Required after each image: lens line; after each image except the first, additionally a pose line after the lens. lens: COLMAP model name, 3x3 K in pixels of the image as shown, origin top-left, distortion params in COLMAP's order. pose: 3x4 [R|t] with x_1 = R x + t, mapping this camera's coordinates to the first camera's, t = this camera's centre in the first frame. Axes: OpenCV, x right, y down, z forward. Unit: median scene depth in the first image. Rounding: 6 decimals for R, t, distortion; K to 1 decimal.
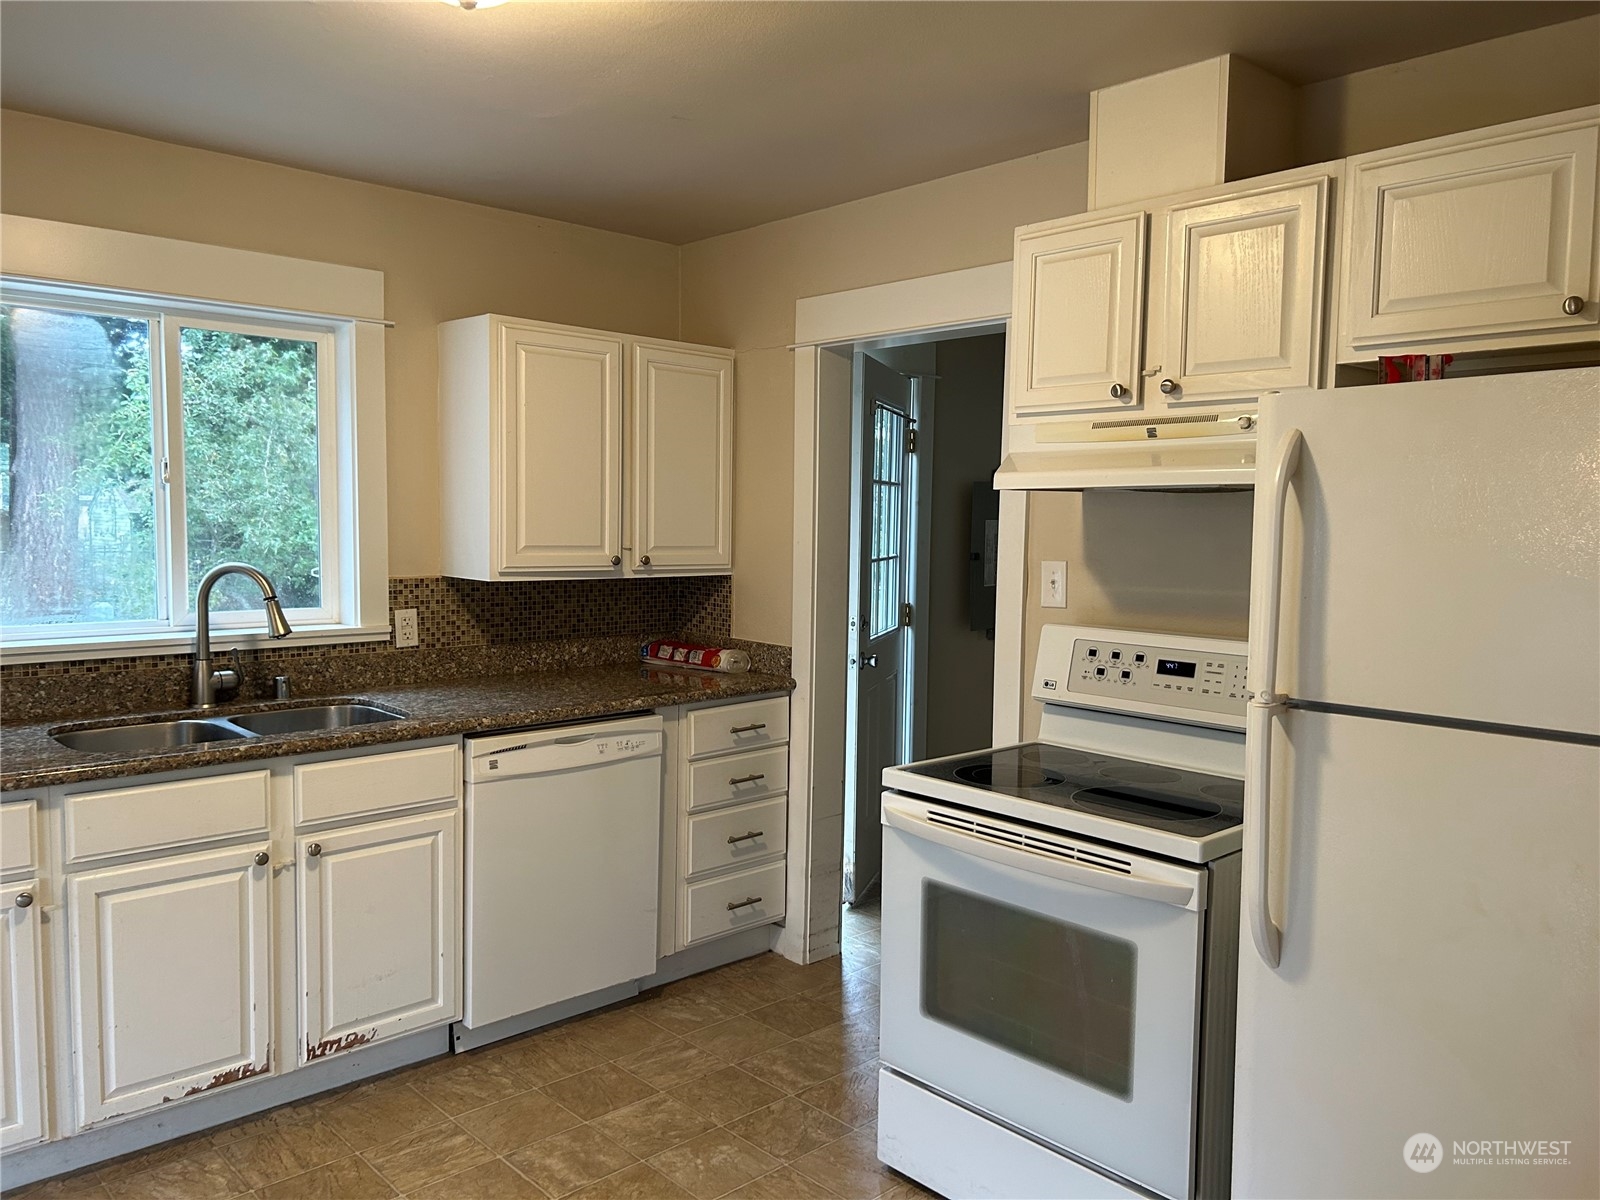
lens RADIAL K [[1203.6, 0, 811.0], [0, 1203.6, 606.0], [0, 0, 1]] dist [0.058402, -0.065378]
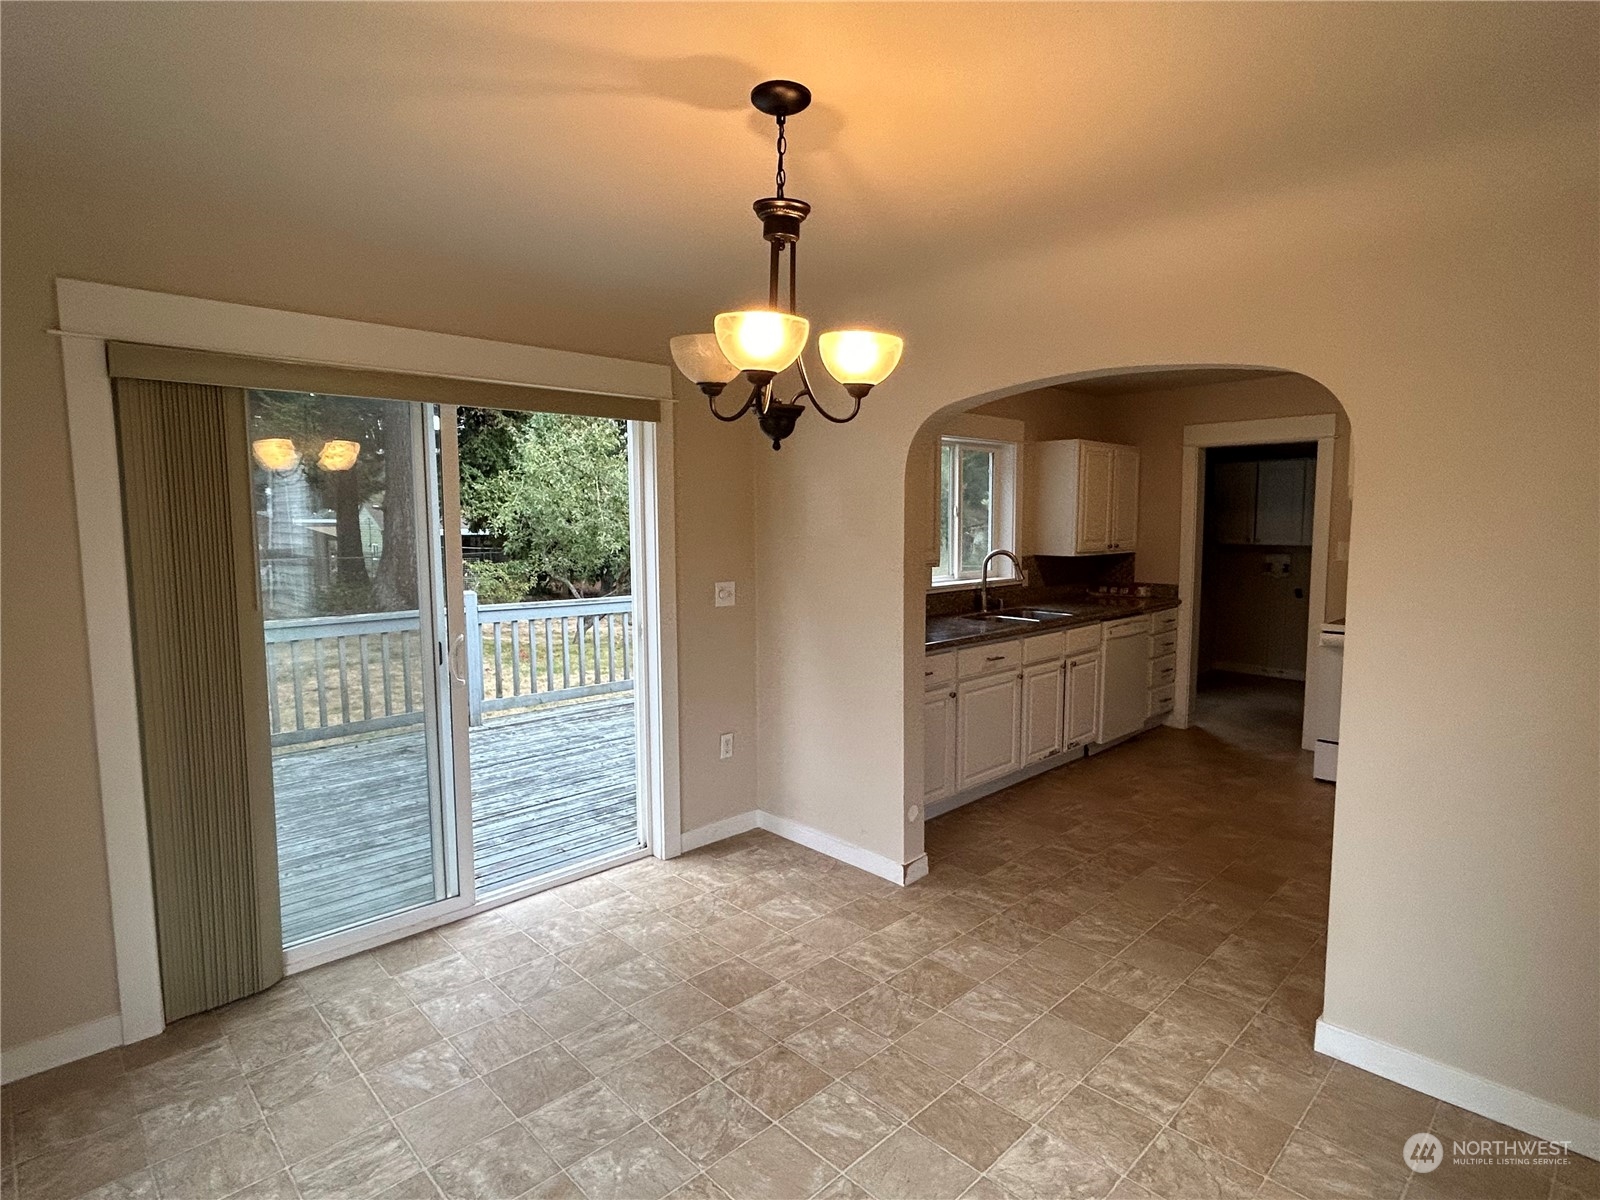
lens RADIAL K [[847.5, 0, 803.3], [0, 847.5, 595.3], [0, 0, 1]] dist [0.005322, -0.001411]
pose [[0.999612, -0.021596, 0.017619, -0.894379], [0.021406, 0.999711, 0.010916, 0.027674], [-0.017849, -0.010535, 0.999785, -0.649131]]
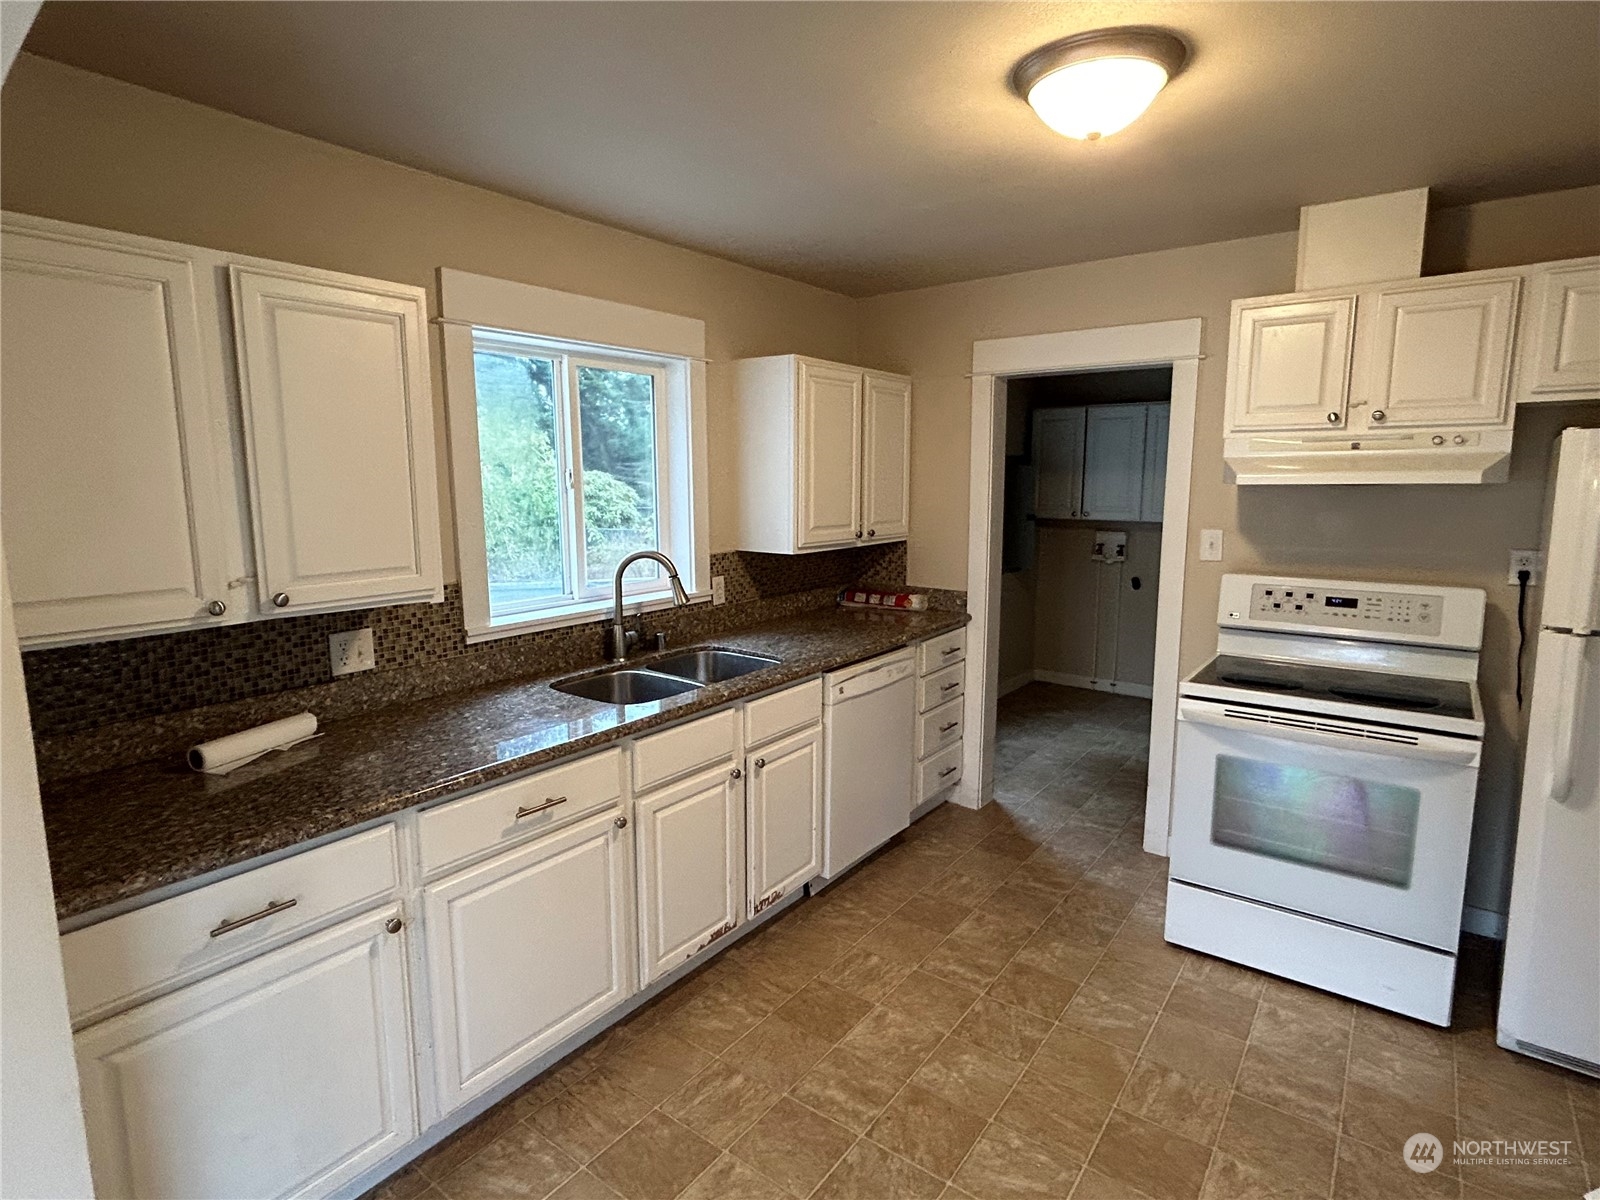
lens RADIAL K [[847.5, 0, 800.4], [0, 847.5, 593.7], [0, 0, 1]] dist [0.005322, -0.001411]
pose [[0.984031, -0.042687, 0.172804, -0.470927], [0.031393, 0.997221, 0.067568, -0.044764], [-0.175208, -0.061064, 0.982636, 0.071883]]
